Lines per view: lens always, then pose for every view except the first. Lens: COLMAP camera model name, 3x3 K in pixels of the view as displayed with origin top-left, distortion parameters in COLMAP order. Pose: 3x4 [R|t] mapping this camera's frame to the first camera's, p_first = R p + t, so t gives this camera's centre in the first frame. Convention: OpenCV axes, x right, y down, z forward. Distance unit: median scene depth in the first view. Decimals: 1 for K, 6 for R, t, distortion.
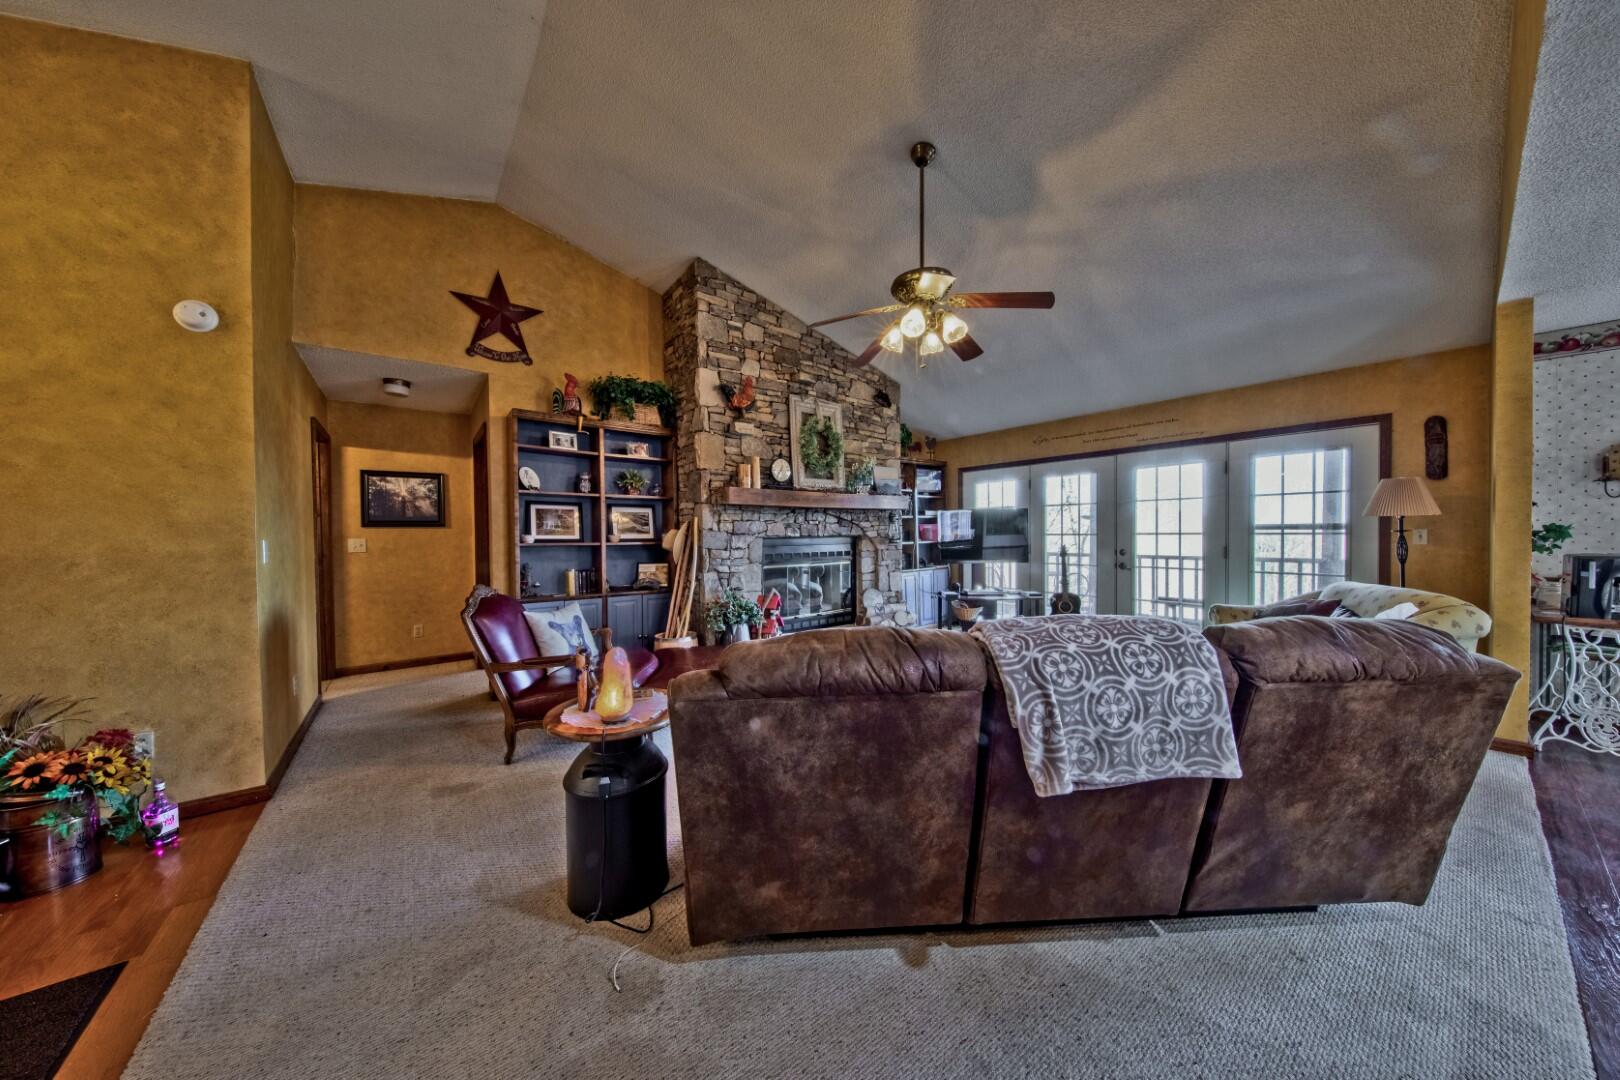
lens RADIAL K [[509.9, 0, 806.5], [0, 509.9, 541.1], [0, 0, 1]] dist [-0.000062, -0.002678]
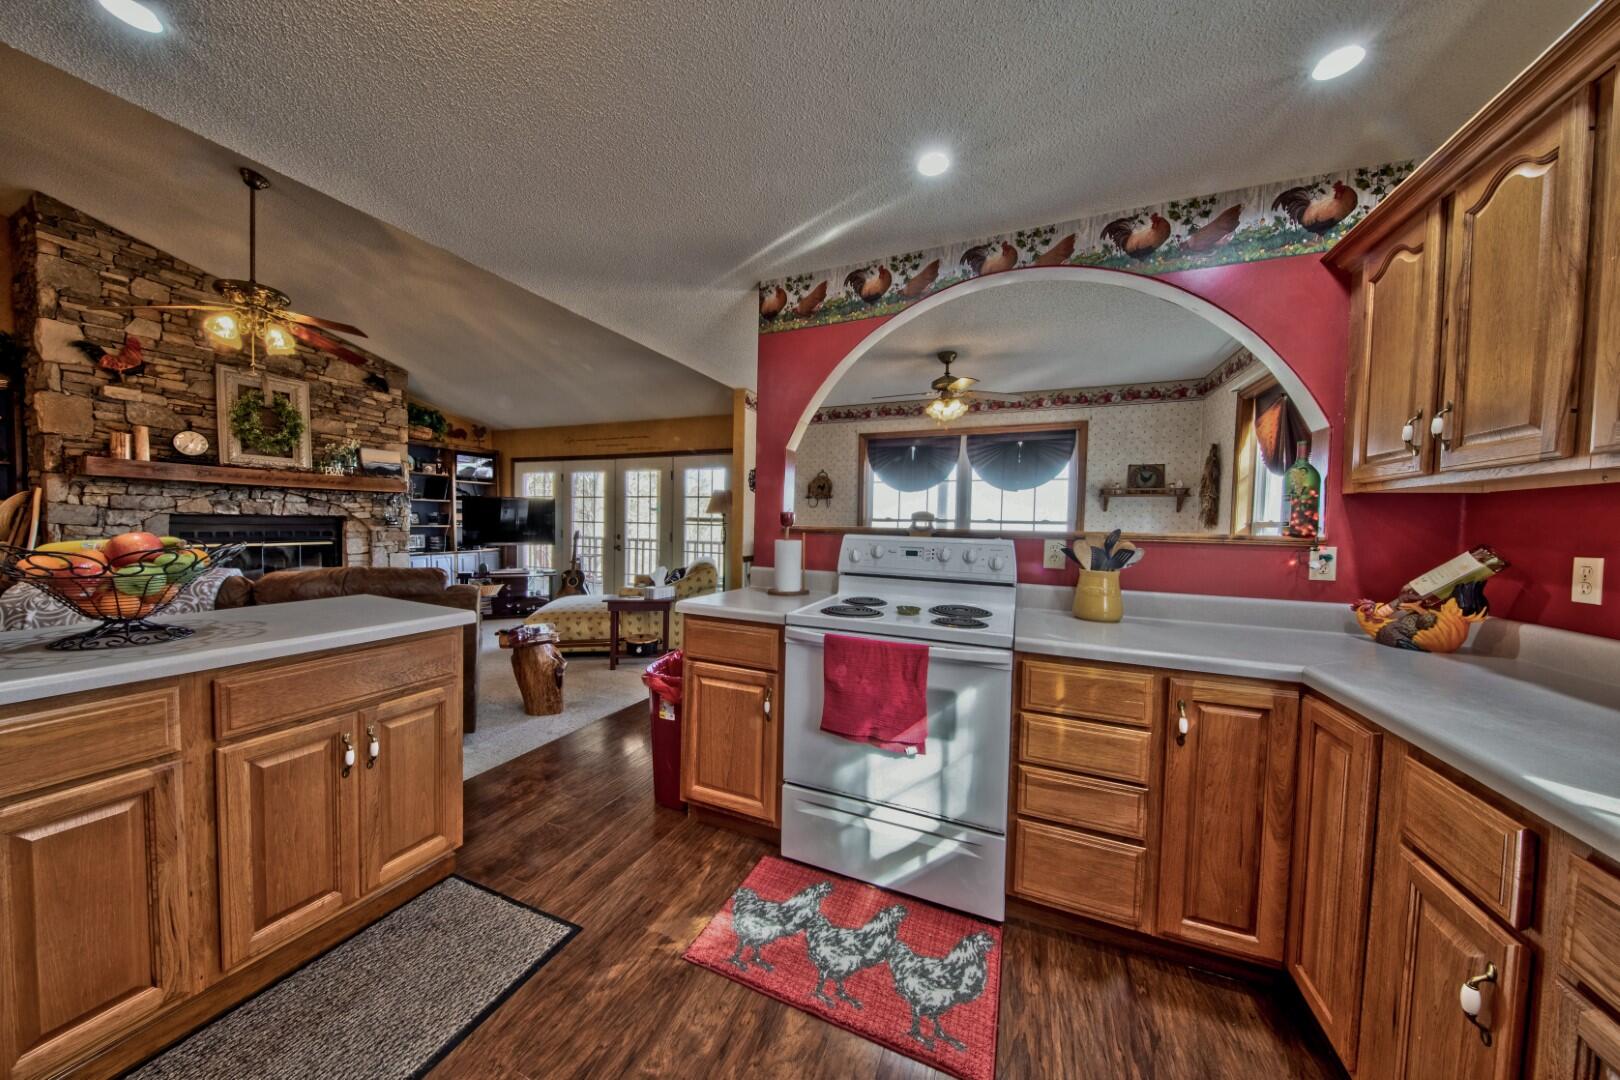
lens RADIAL K [[509.9, 0, 806.5], [0, 509.9, 541.1], [0, 0, 1]] dist [-0.000062, -0.002678]
pose [[0.866574, 0.010049, 0.498948, 0.455953], [-0.020764, 0.999657, 0.015930, 0.003601], [-0.498617, -0.024164, 0.866486, -0.374945]]
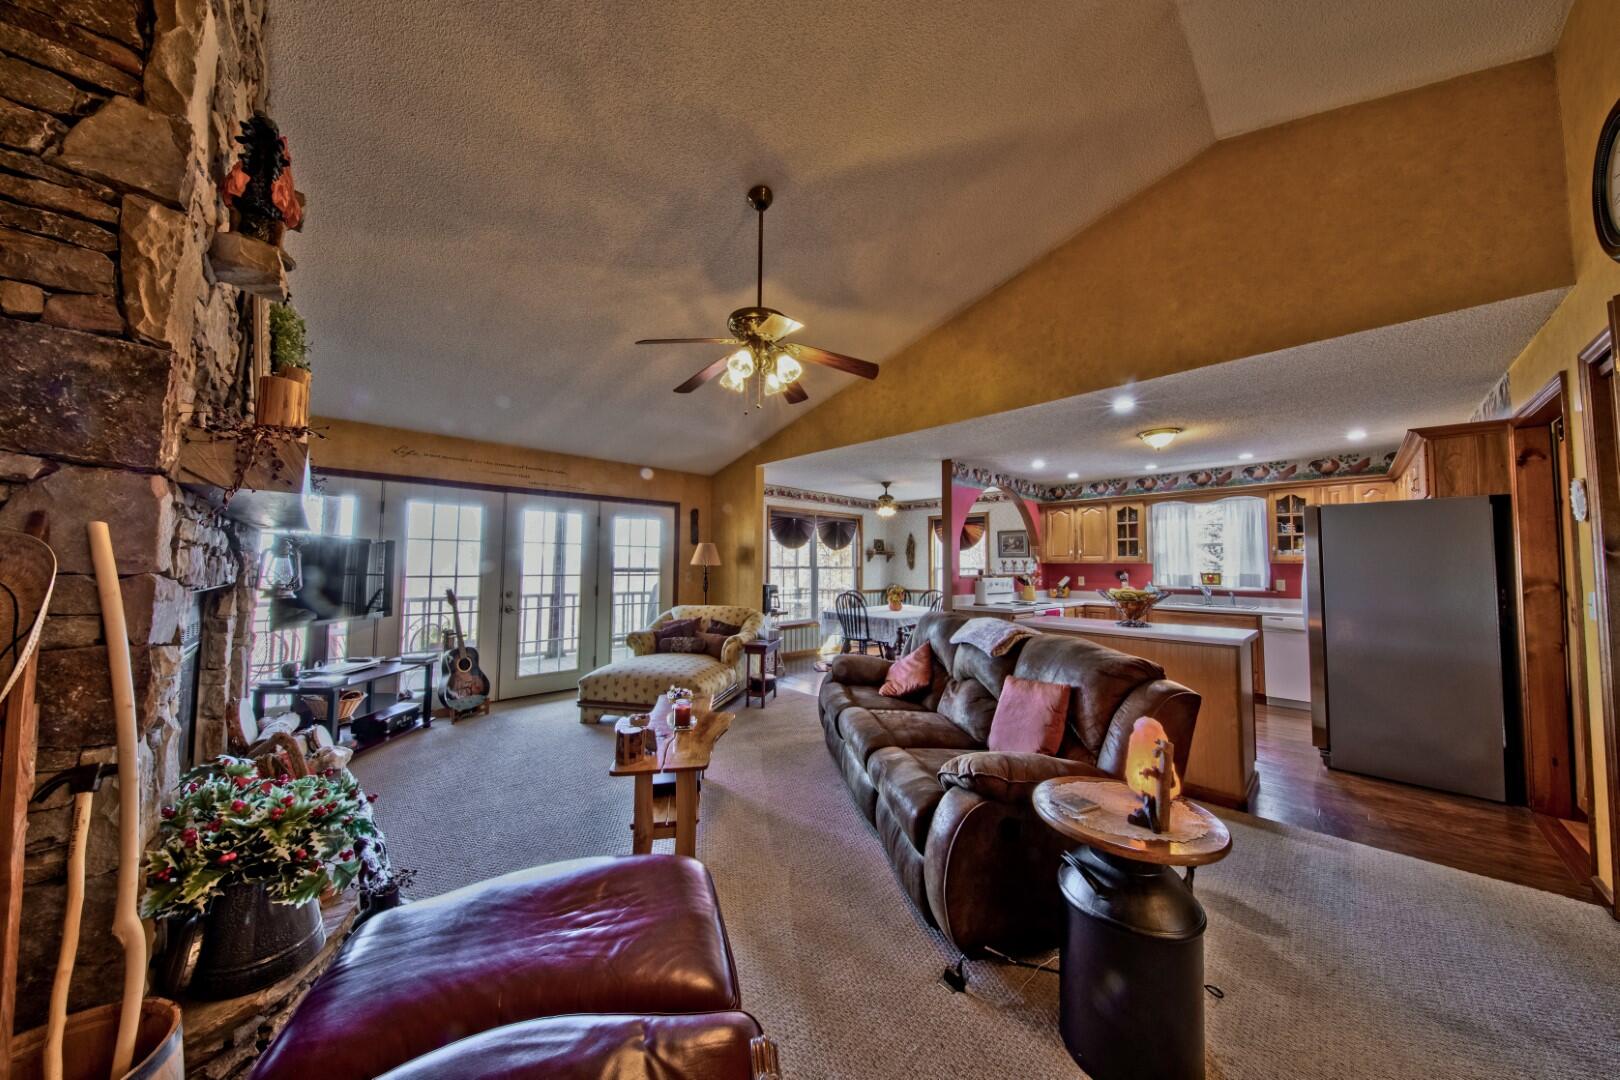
lens RADIAL K [[509.9, 0, 806.5], [0, 509.9, 541.1], [0, 0, 1]] dist [-0.000062, -0.002678]
pose [[-0.109684, 0.061498, 0.992062, -0.460108], [0.012293, 0.998092, -0.060513, -0.015233], [-0.993890, 0.005558, -0.110231, 0.638076]]
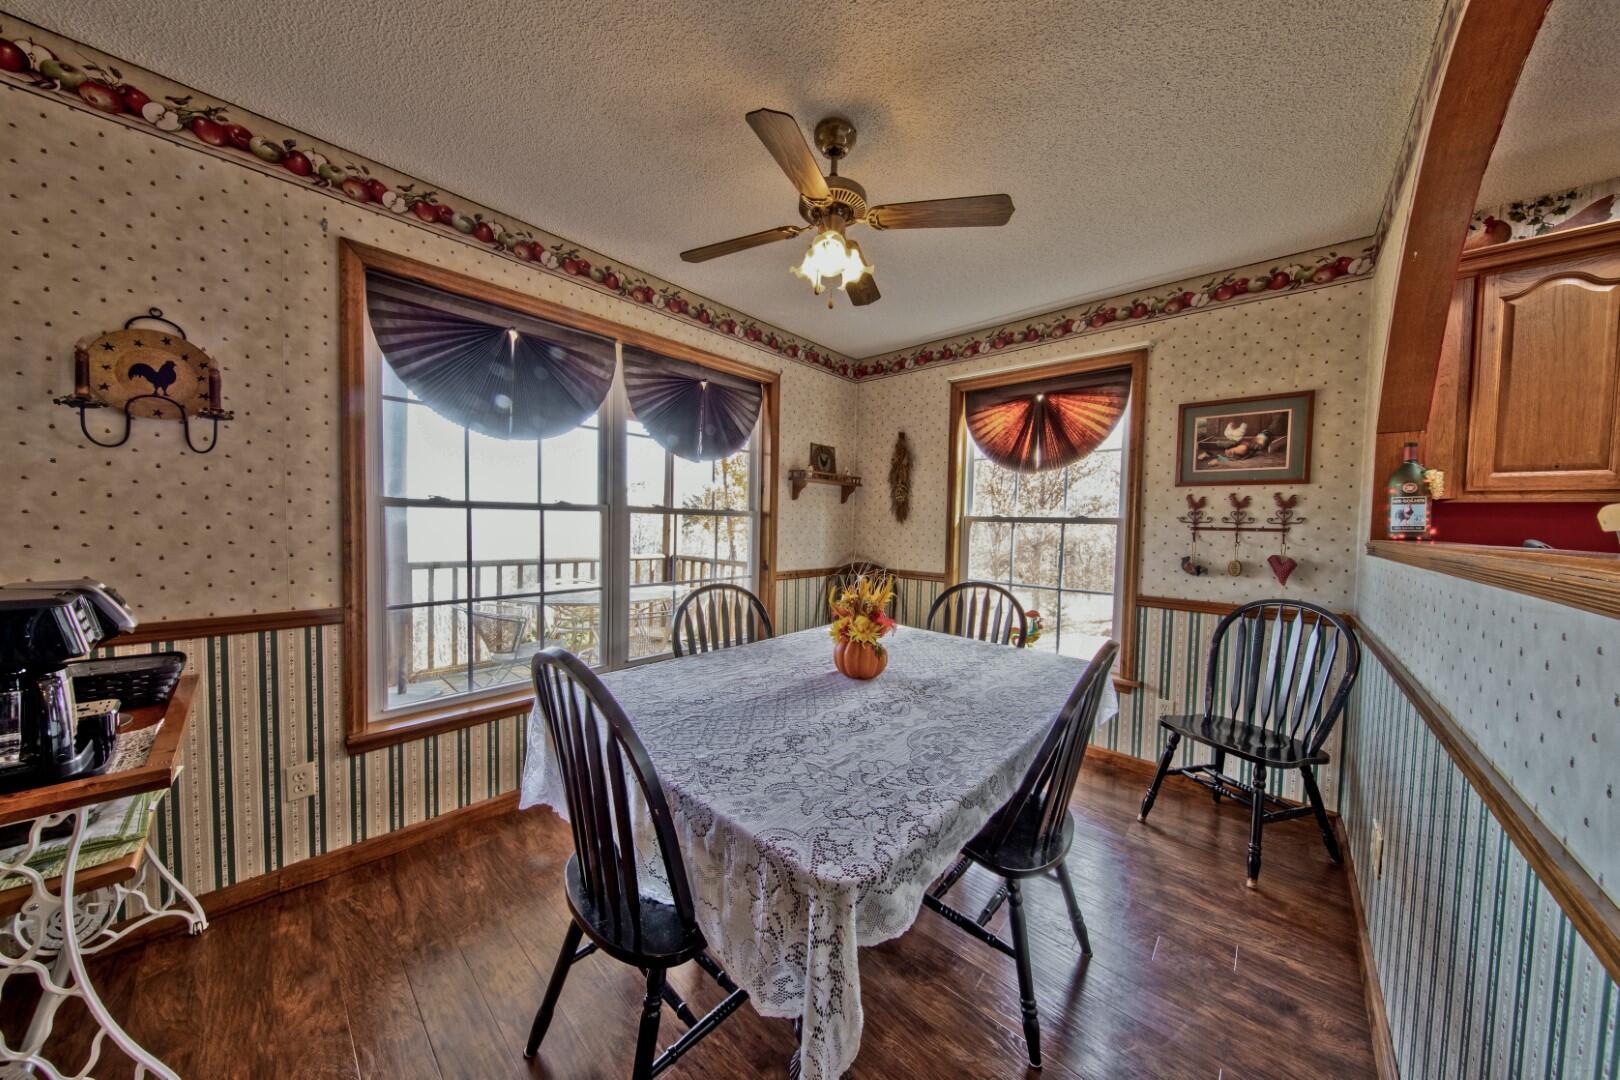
lens RADIAL K [[509.9, 0, 806.5], [0, 509.9, 541.1], [0, 0, 1]] dist [-0.000062, -0.002678]
pose [[-0.178529, -0.028232, 0.983529, 0.697587], [-0.004121, 0.999601, 0.027945, -0.010417], [-0.983926, 0.000936, -0.178574, 0.305775]]
